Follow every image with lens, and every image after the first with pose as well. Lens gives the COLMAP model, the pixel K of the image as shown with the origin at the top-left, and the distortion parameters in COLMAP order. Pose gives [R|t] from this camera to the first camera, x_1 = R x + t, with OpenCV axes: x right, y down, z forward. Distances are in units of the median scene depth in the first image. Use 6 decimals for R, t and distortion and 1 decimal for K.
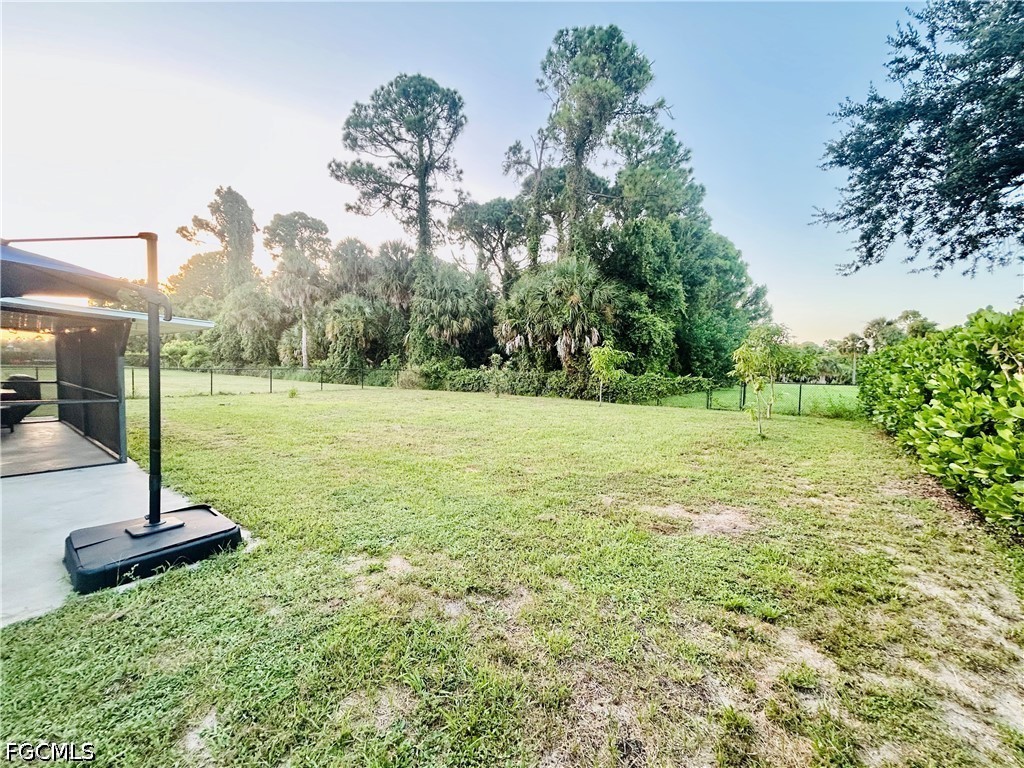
lens RADIAL K [[408.5, 0, 514.1], [0, 408.5, 385.6], [0, 0, 1]] dist [-0.001566, -0.000519]
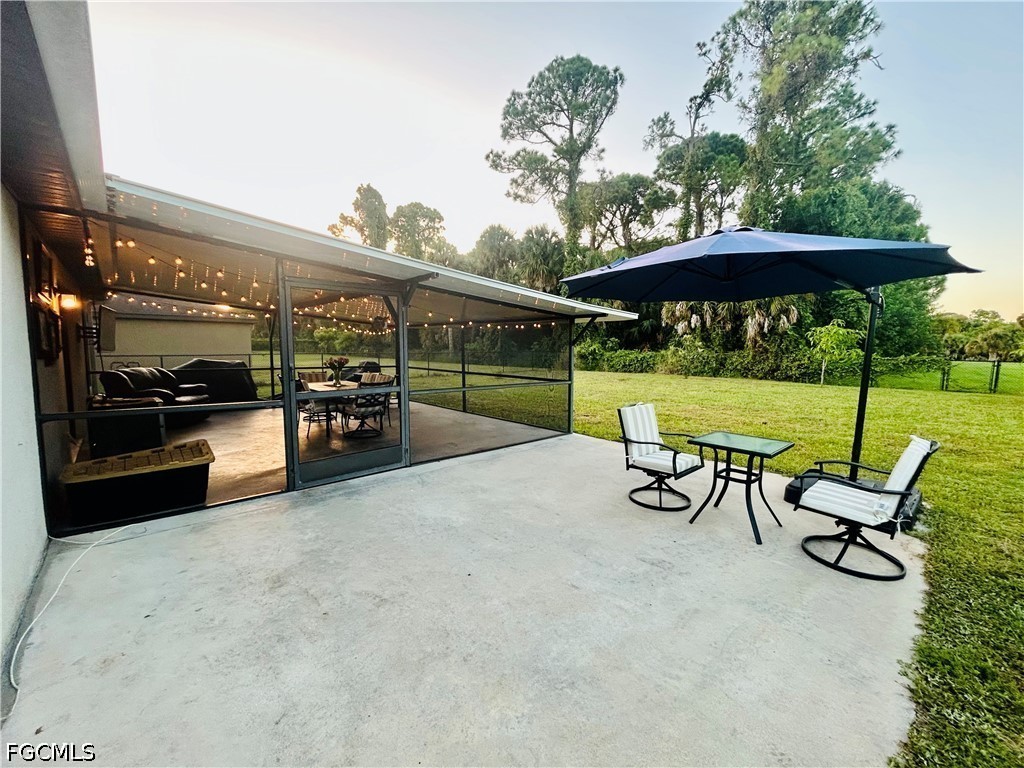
lens RADIAL K [[410.1, 0, 512.0], [0, 410.1, 384.0], [0, 0, 1]] dist [0.000689, 0.000515]
pose [[0.985791, 0.001719, -0.167967, -0.213085], [0.005739, 0.999019, 0.043910, -0.002759], [0.167878, -0.044250, 0.984814, -0.051381]]
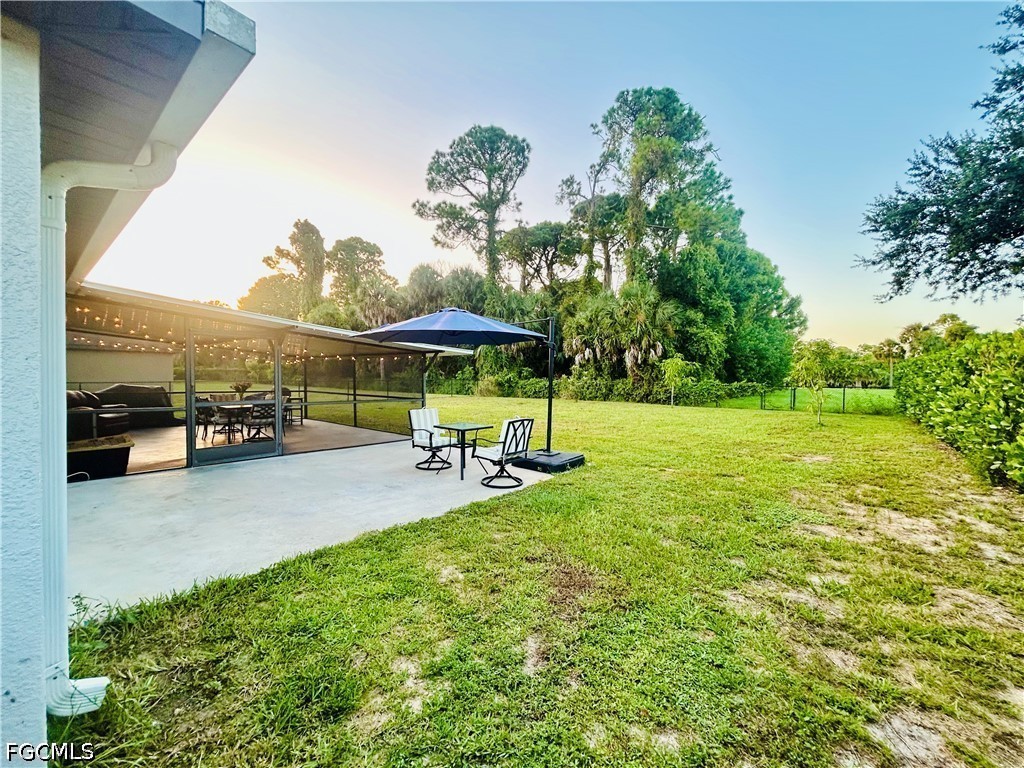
lens RADIAL K [[411.5, 0, 512.4], [0, 411.5, 385.1], [0, 0, 1]] dist [-0.001577, 0.000971]
pose [[0.998693, -0.012232, -0.049623, -0.120364], [0.011031, 0.999641, -0.024418, 0.005033], [0.049904, 0.023839, 0.998469, -0.145084]]
